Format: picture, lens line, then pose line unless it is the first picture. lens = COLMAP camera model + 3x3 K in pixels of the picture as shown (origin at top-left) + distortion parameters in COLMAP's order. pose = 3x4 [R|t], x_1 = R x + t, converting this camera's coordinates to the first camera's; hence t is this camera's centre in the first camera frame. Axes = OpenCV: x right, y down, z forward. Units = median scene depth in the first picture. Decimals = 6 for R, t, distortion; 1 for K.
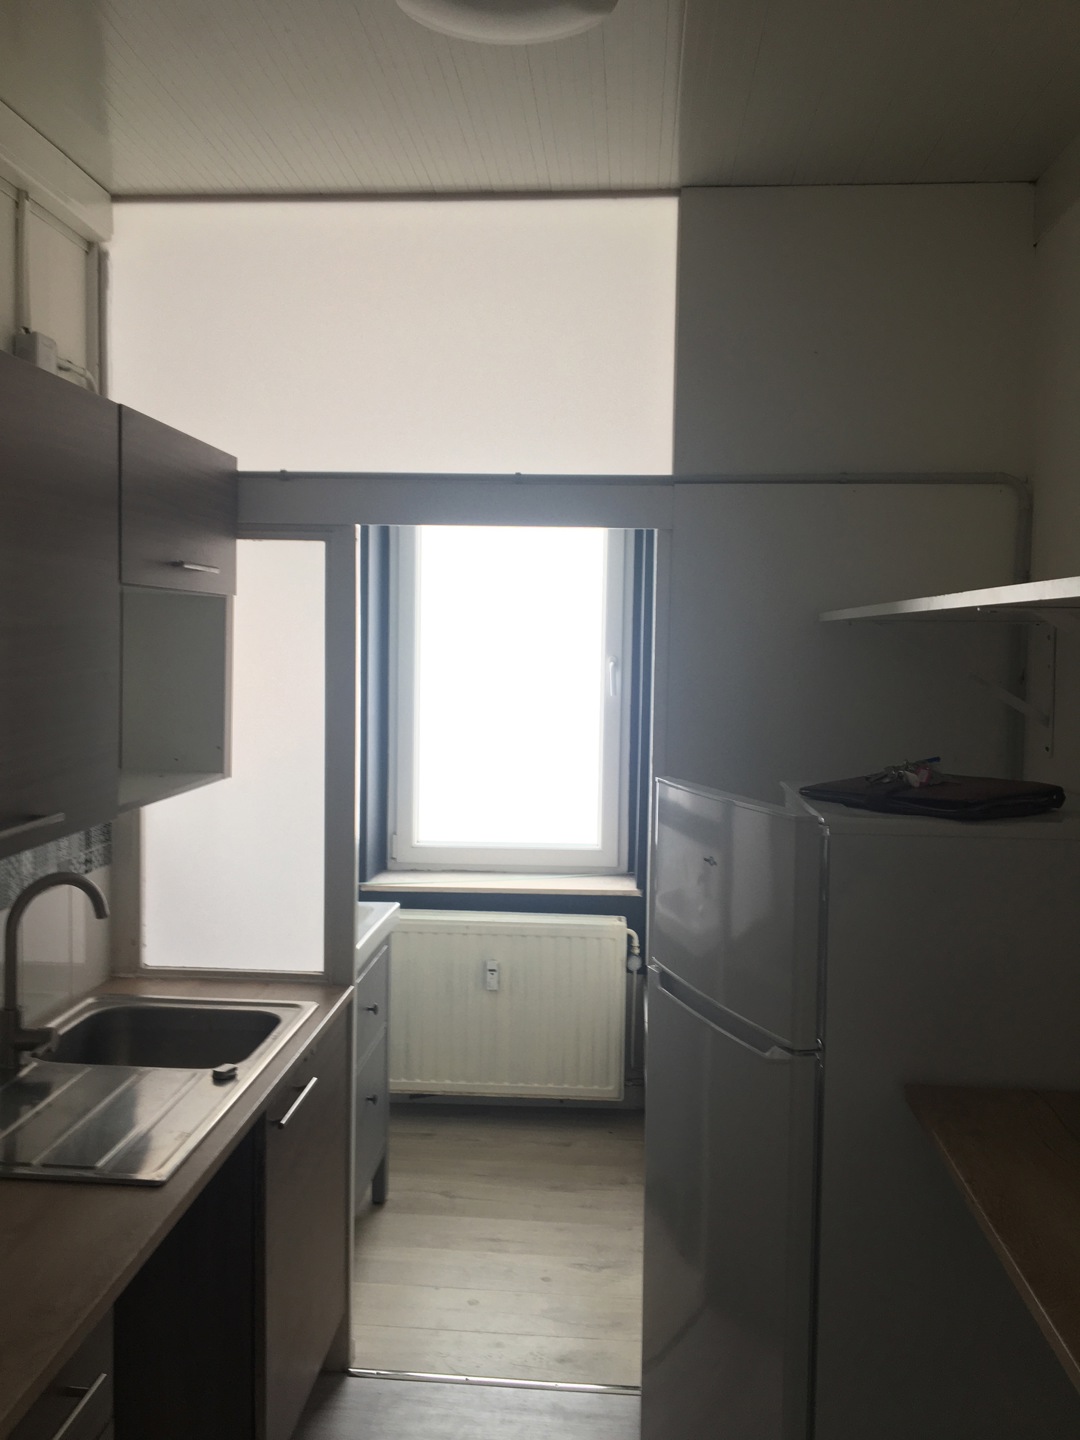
lens RADIAL K [[1224.0, 0, 540.0], [0, 1224.0, 720.0], [0, 0, 1]] dist [0.011868, -0.009047]
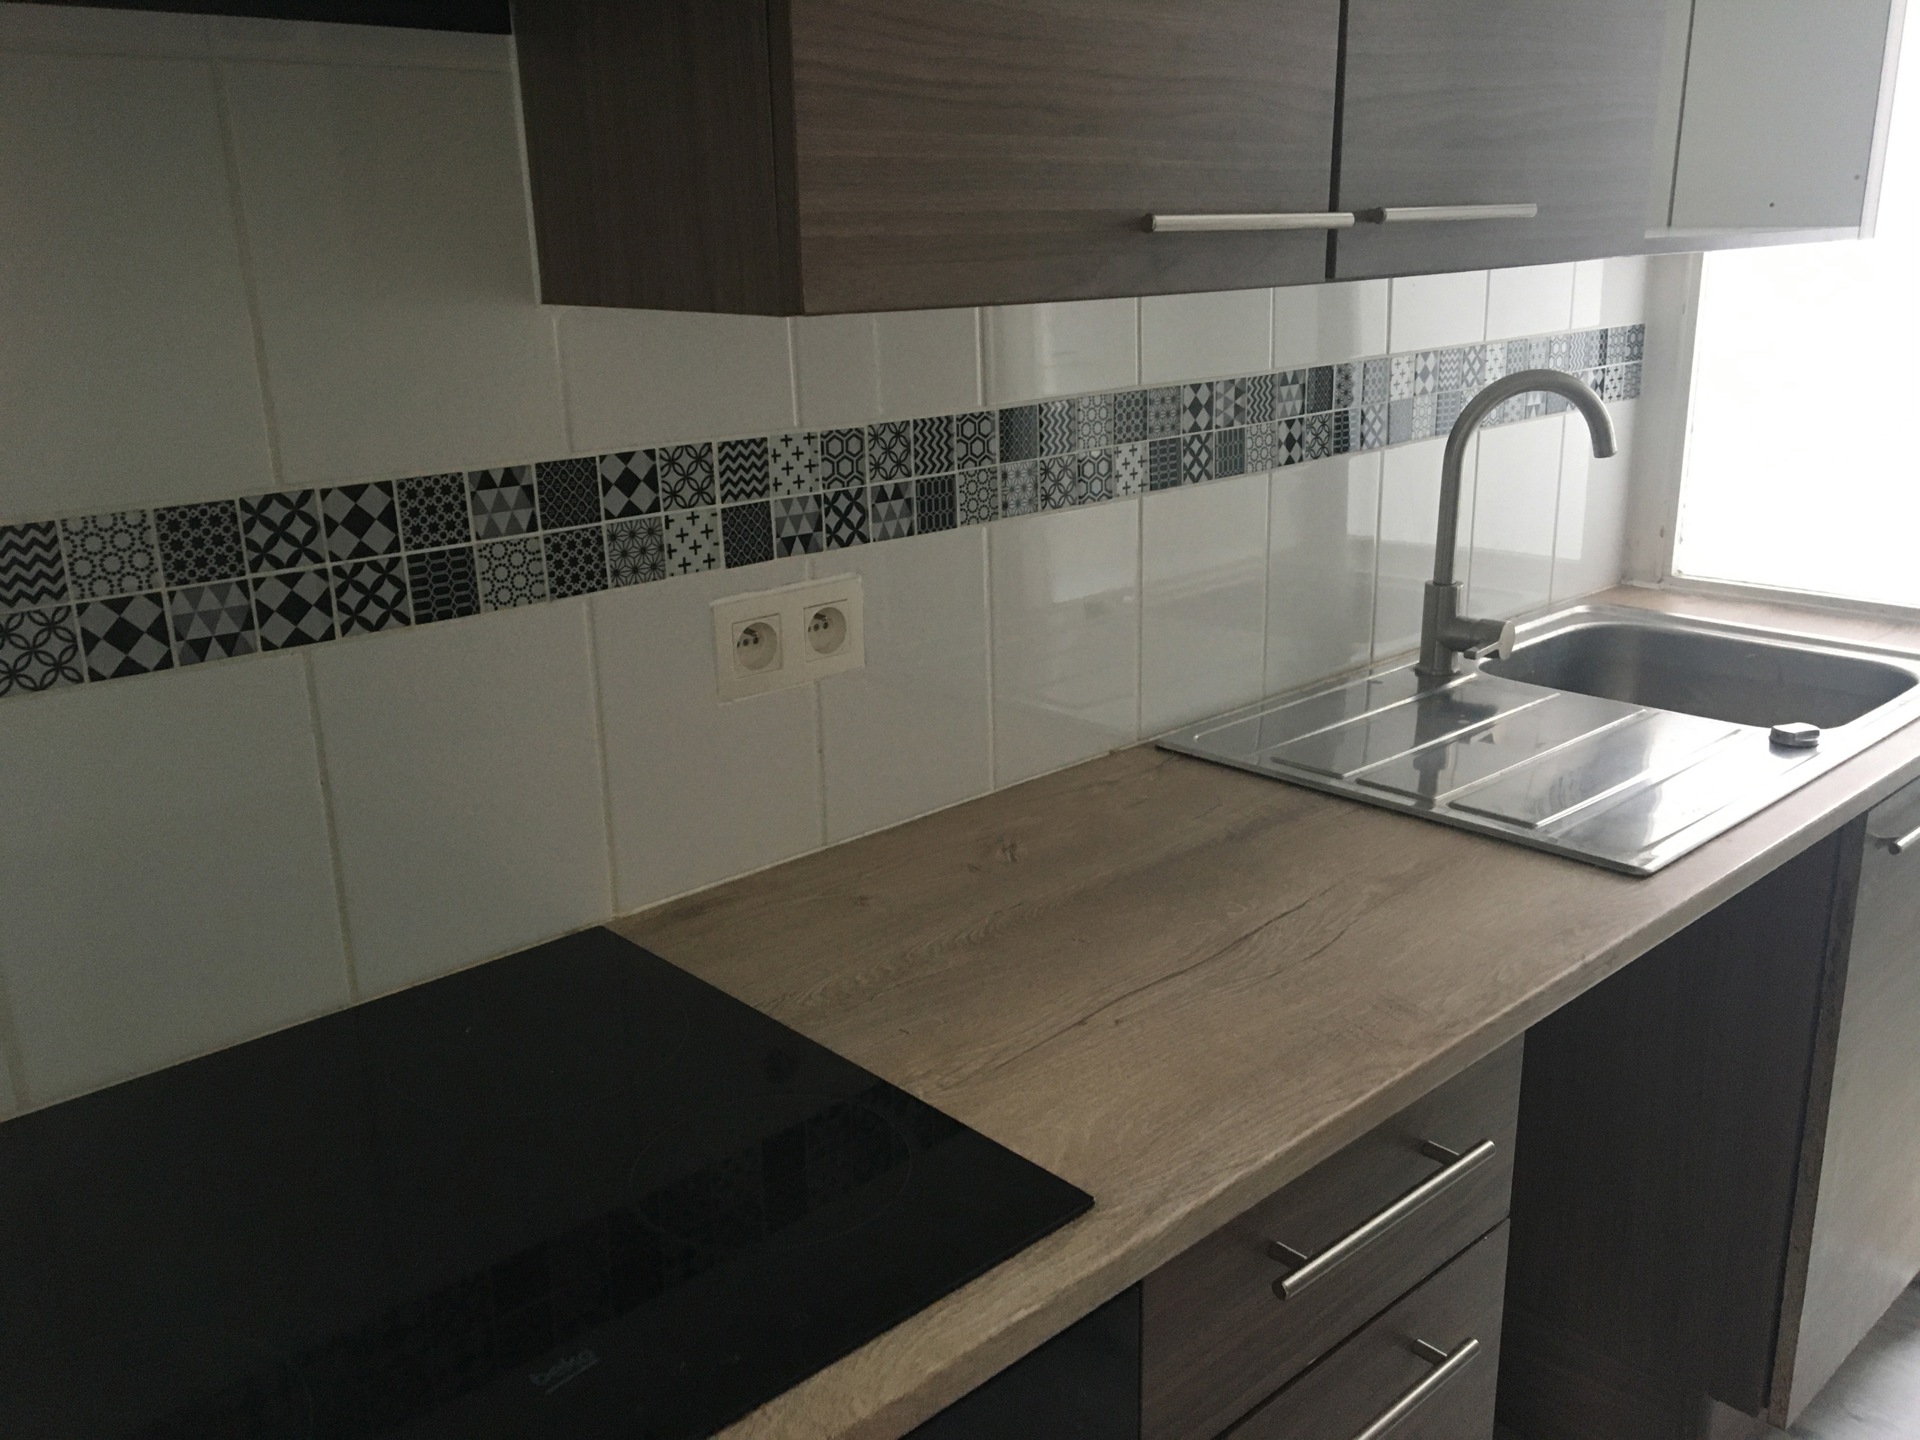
lens RADIAL K [[1632.1, 0, 960.0], [0, 1632.1, 720.0], [0, 0, 1]] dist [0.011868, -0.009047]
pose [[0.730403, 0.156640, -0.664812, -0.043683], [-0.007048, 0.975024, 0.221987, 0.120007], [0.682980, -0.157455, 0.713265, 0.220846]]
